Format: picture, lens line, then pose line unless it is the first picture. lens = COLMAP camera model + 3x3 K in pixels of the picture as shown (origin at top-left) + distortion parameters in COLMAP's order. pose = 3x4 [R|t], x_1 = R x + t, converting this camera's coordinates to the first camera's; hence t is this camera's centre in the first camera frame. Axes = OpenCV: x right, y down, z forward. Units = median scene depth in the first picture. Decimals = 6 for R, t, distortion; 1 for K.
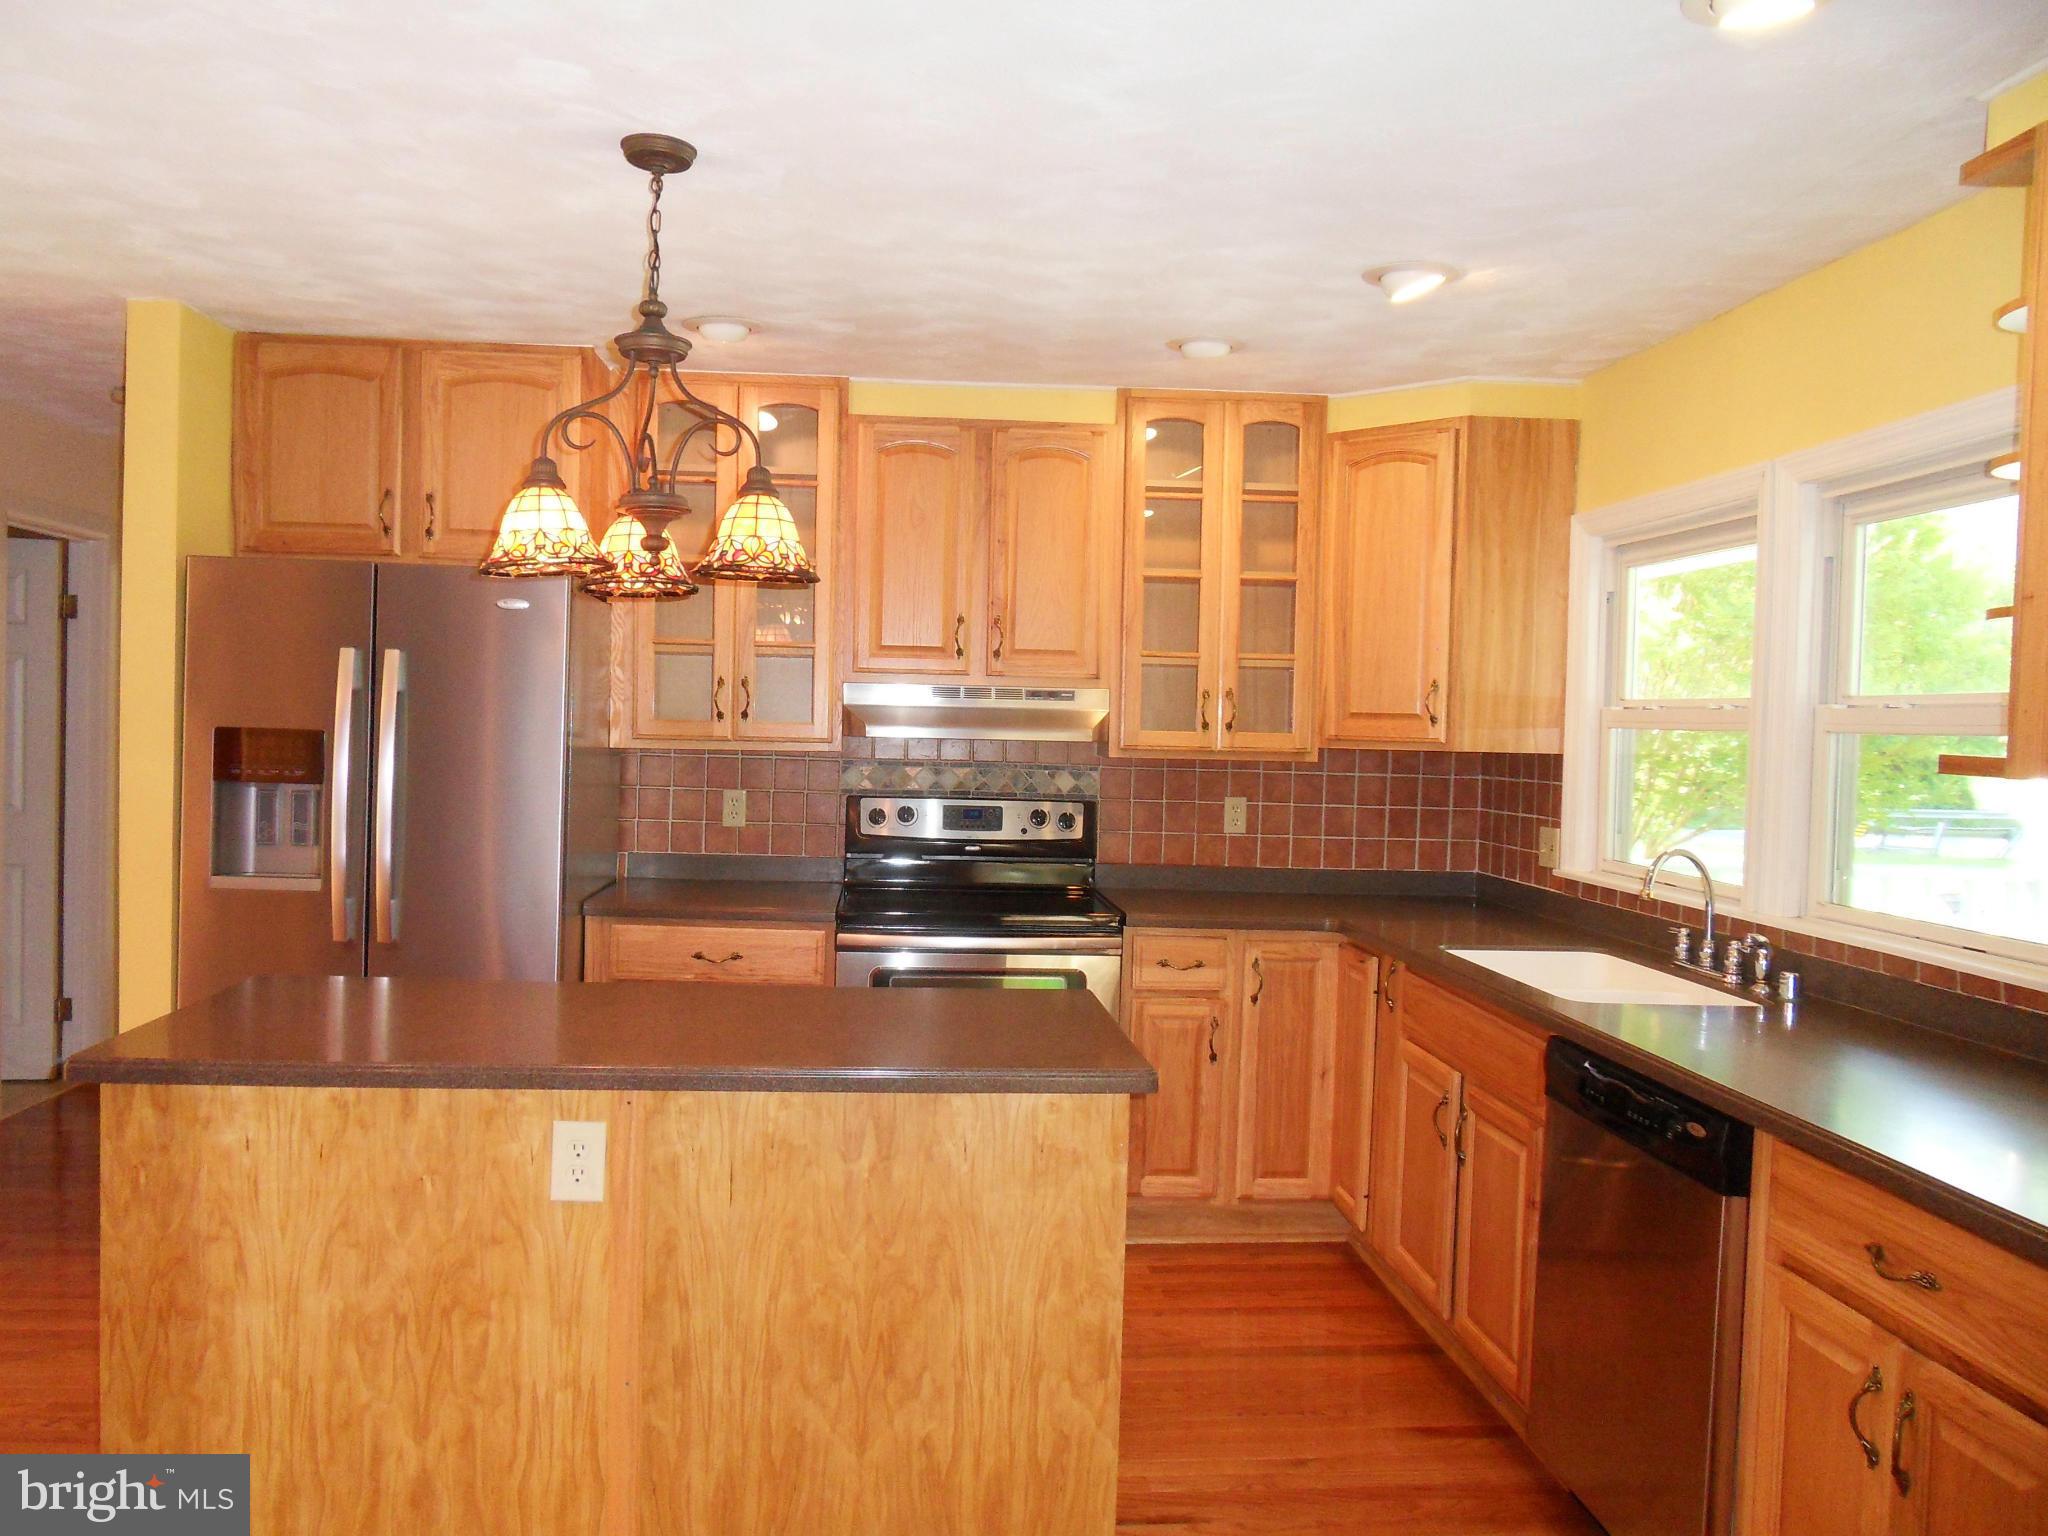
lens RADIAL K [[1539.1, 0, 1024.0], [0, 1539.1, 768.0], [0, 0, 1]] dist [-0.003970, -0.003148]
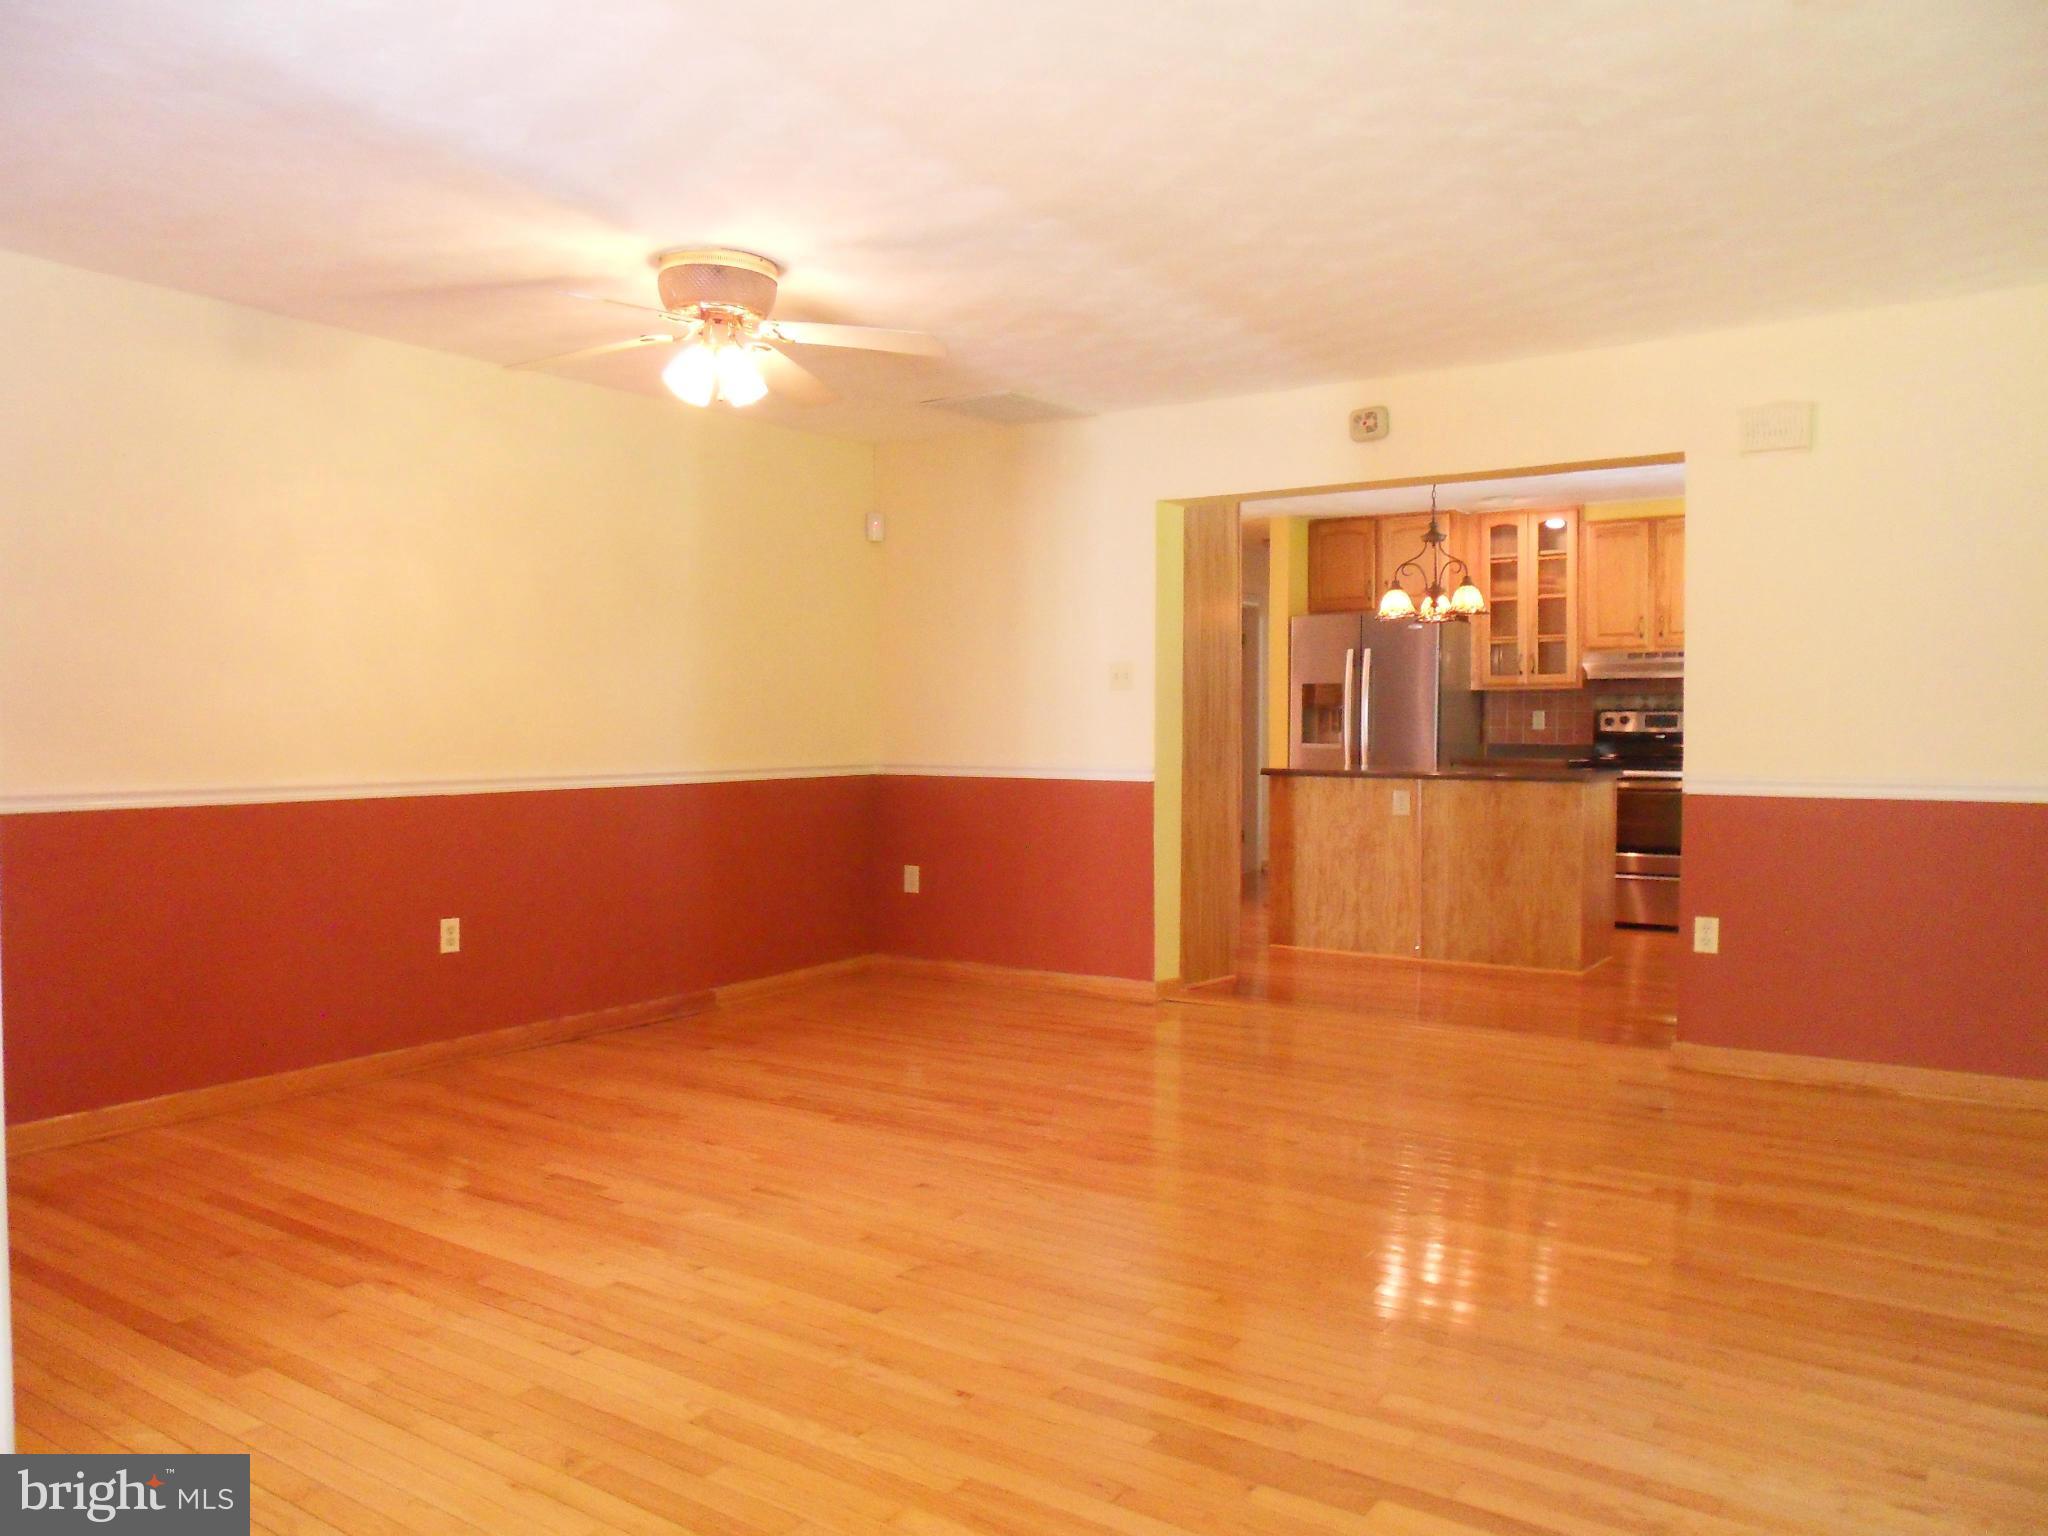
lens RADIAL K [[1539.1, 0, 1024.0], [0, 1539.1, 768.0], [0, 0, 1]] dist [-0.003970, -0.003148]
pose [[0.778241, -0.010590, -0.627876, 0.710374], [0.005797, 0.999936, -0.009680, 0.135268], [0.627939, 0.003894, 0.778253, -1.268388]]
